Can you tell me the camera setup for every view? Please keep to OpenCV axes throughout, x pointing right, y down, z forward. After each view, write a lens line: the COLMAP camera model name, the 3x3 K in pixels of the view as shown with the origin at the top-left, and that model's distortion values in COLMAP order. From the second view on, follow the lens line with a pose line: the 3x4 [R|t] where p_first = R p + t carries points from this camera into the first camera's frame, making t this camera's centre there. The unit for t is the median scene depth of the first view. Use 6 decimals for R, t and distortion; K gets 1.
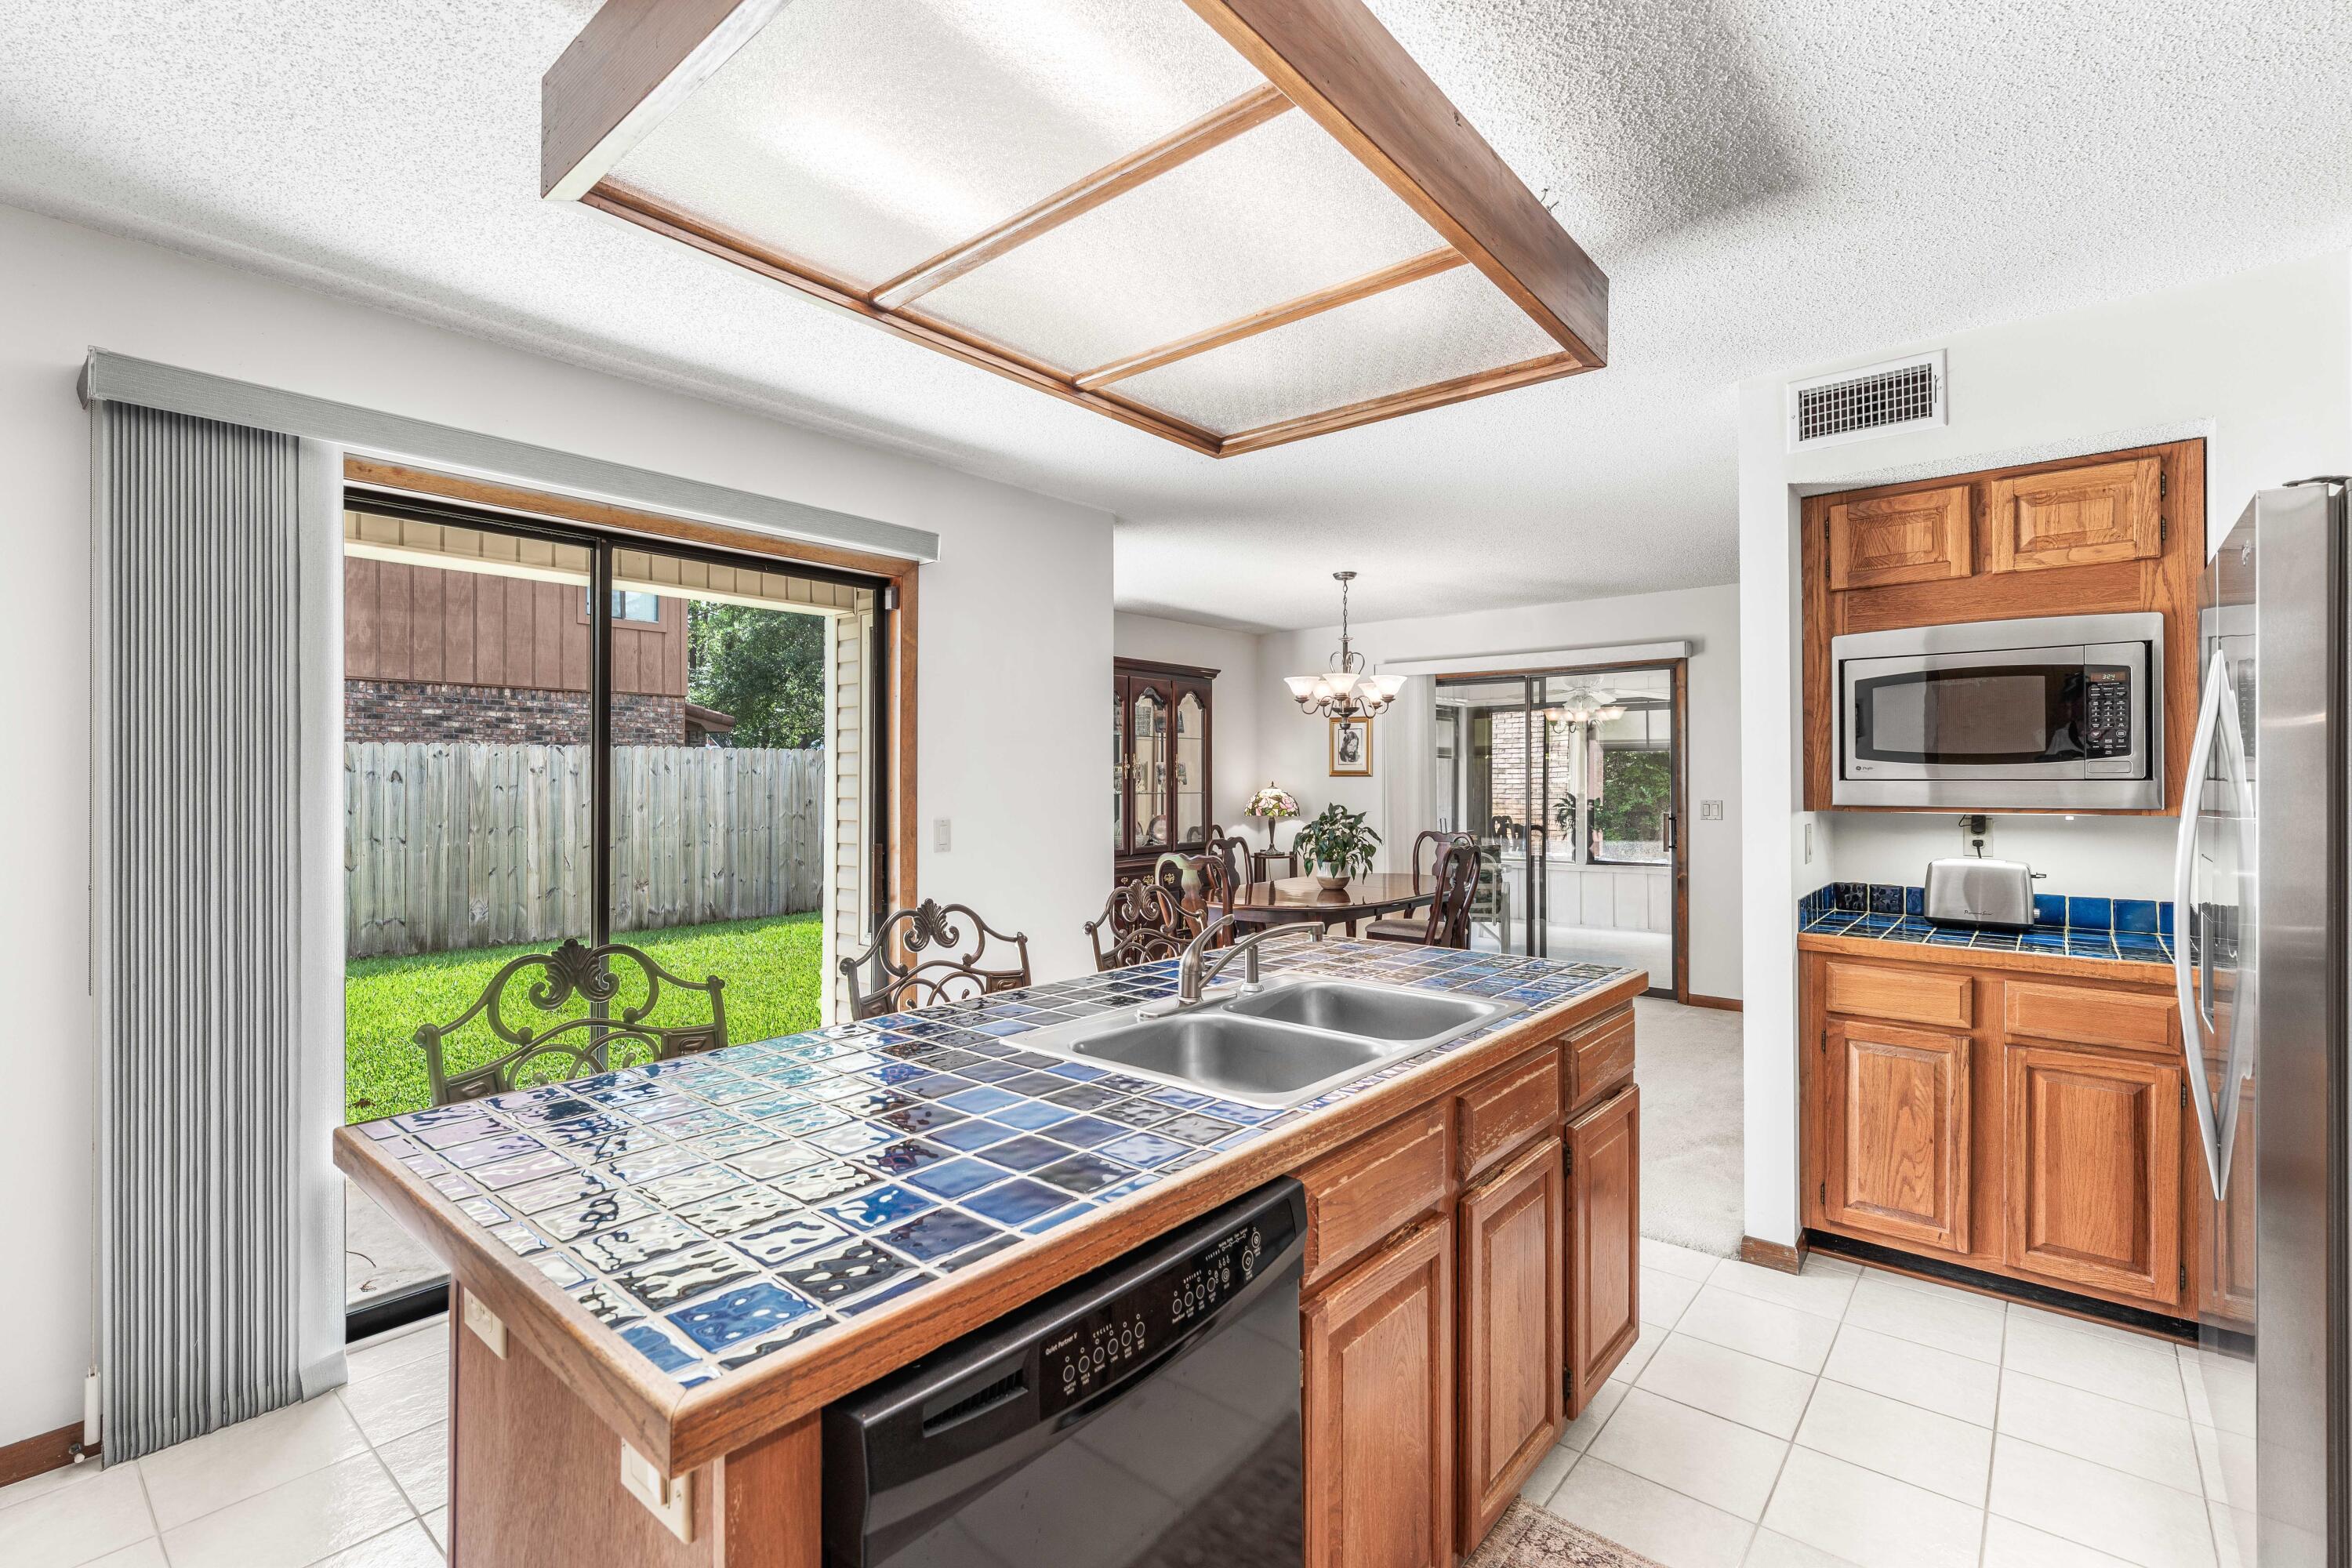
lens RADIAL K [[1057.3, 0, 1178.1], [0, 1057.3, 771.1], [0, 0, 1]] dist [0.001311, 0.000156]
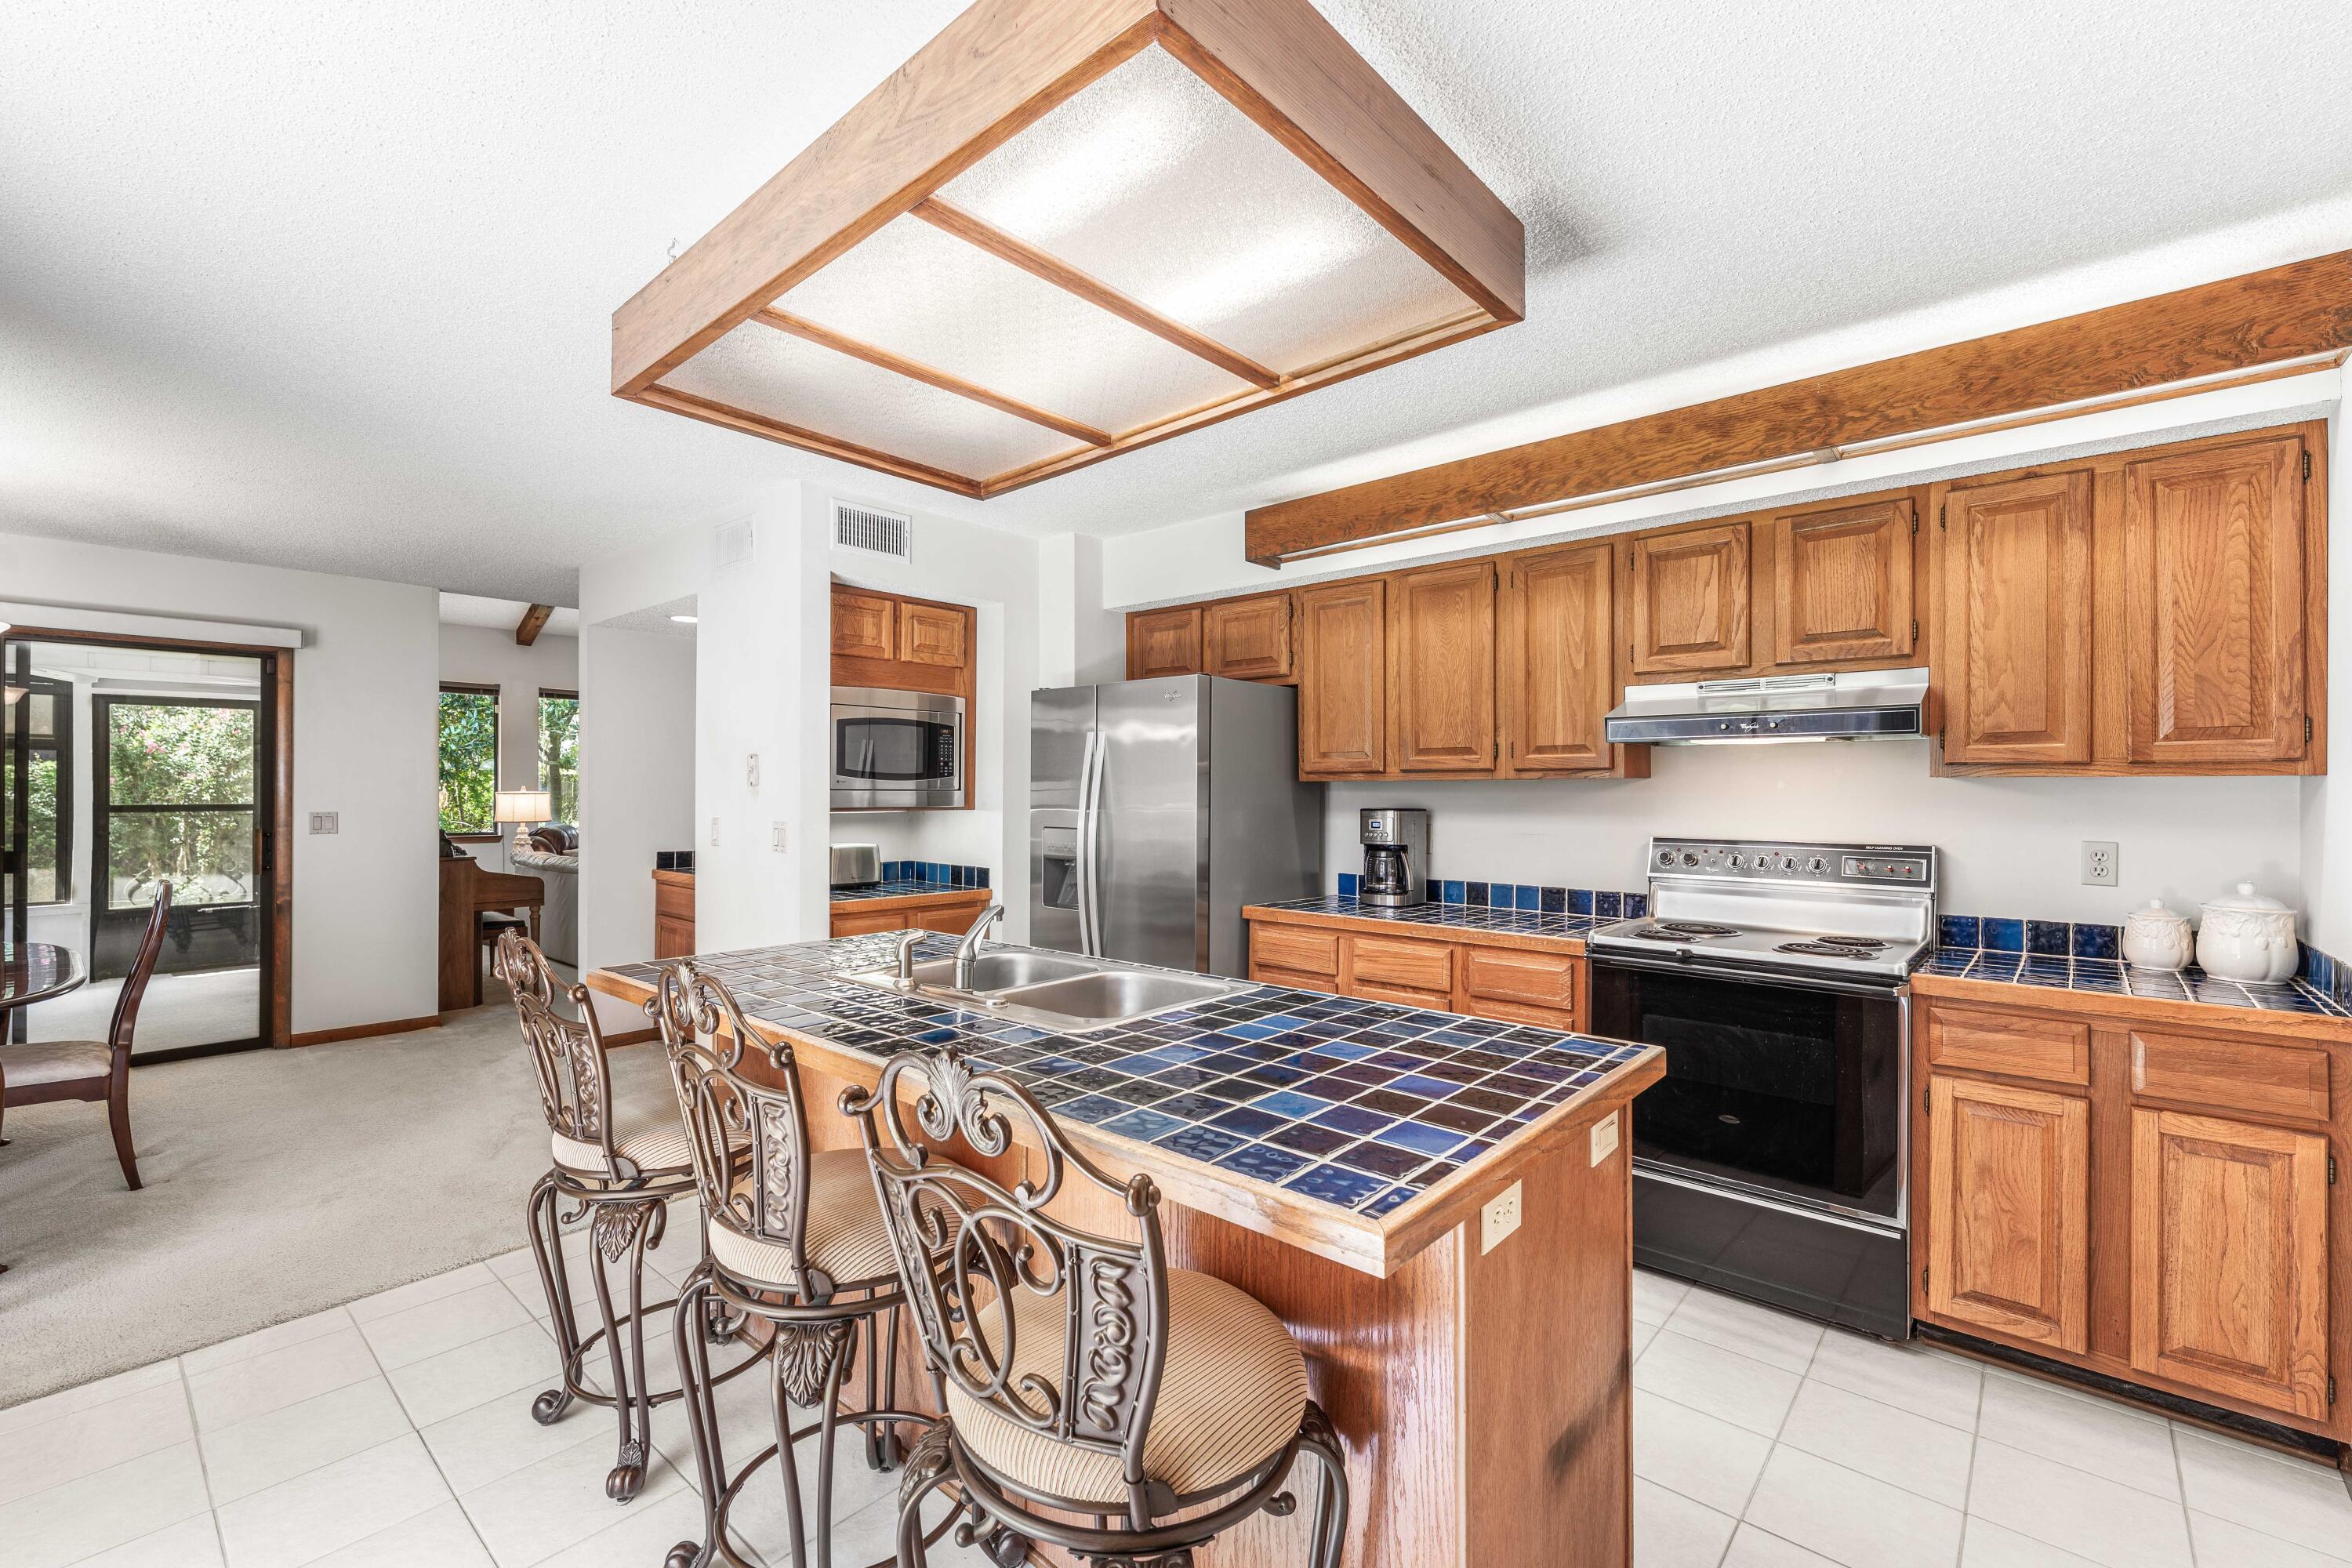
lens RADIAL K [[993.4, 0, 1205.4], [0, 993.4, 785.3], [0, 0, 1]] dist [-0.002111, -0.000630]
pose [[0.009588, 0.005309, 0.999940, -0.728514], [-0.009492, 0.999941, -0.005218, 0.004850], [-0.999909, -0.009441, 0.009638, 0.531558]]
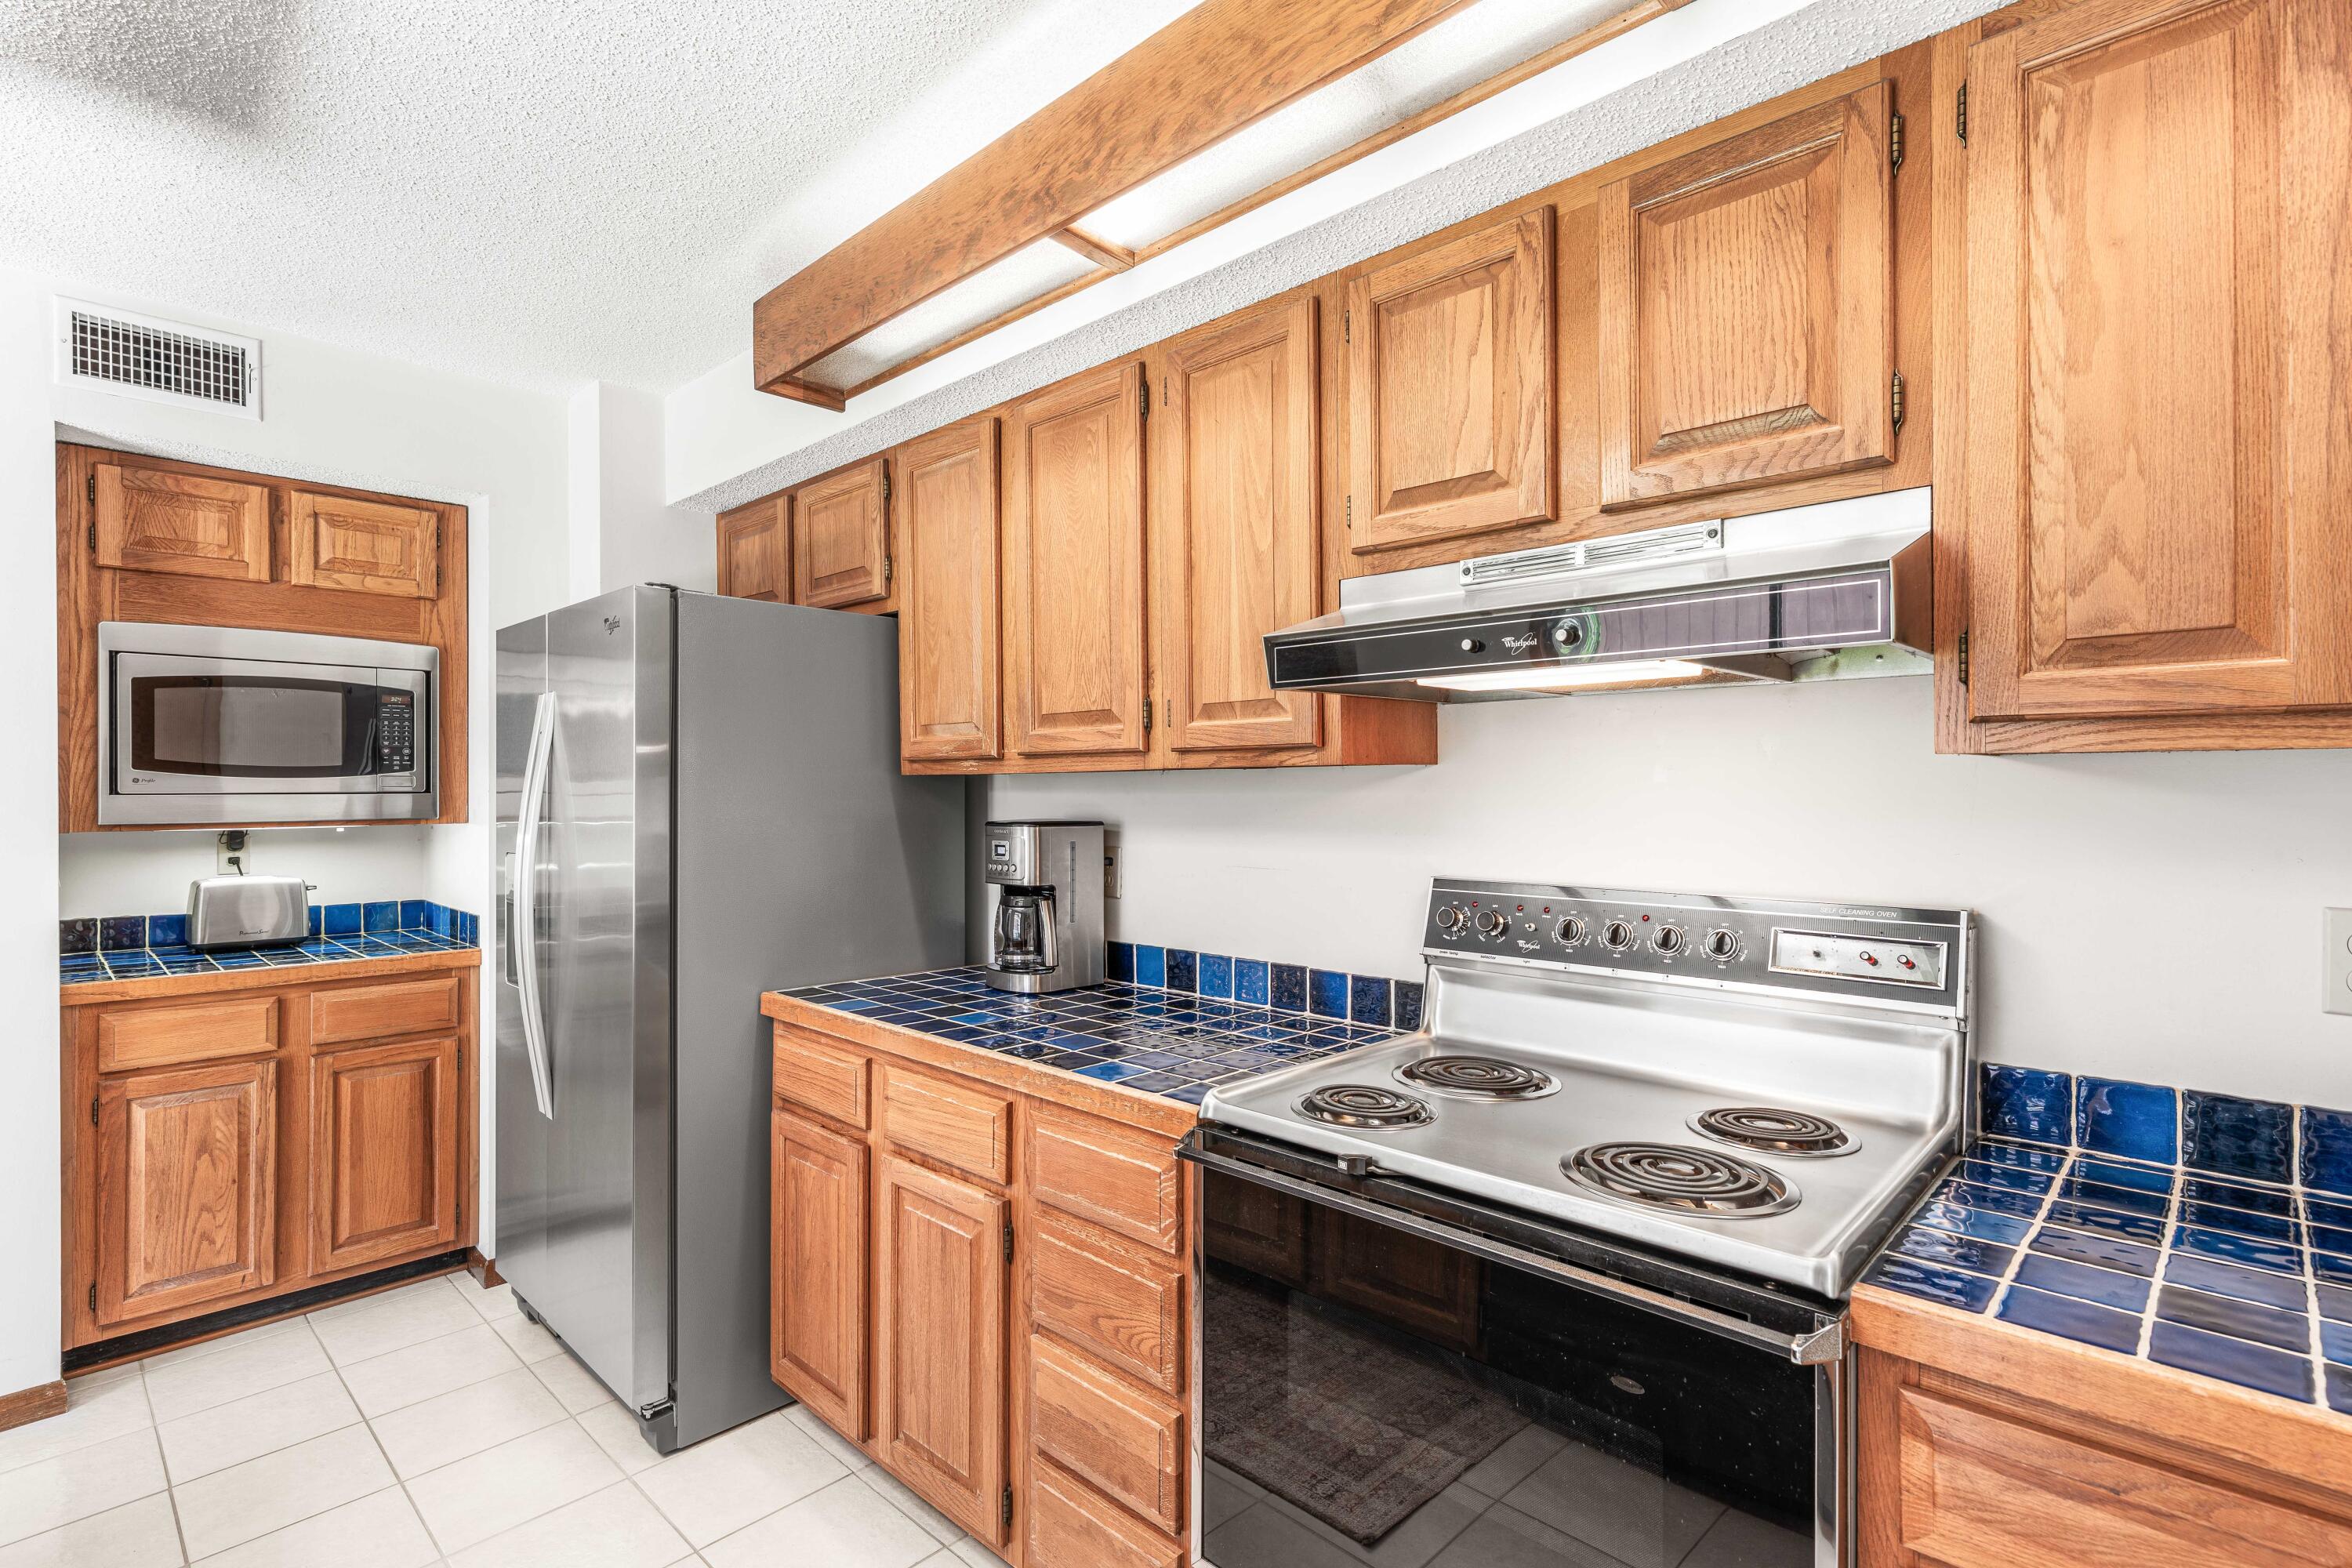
lens RADIAL K [[1116.7, 0, 1176.0], [0, 1116.7, 784.0], [0, 0, 1]] dist [0.001408, -0.000105]
pose [[0.056617, 0.004161, 0.998387, -0.225541], [-0.004001, 0.999984, -0.003941, 0.000407], [-0.998388, -0.003771, 0.056632, 0.118347]]
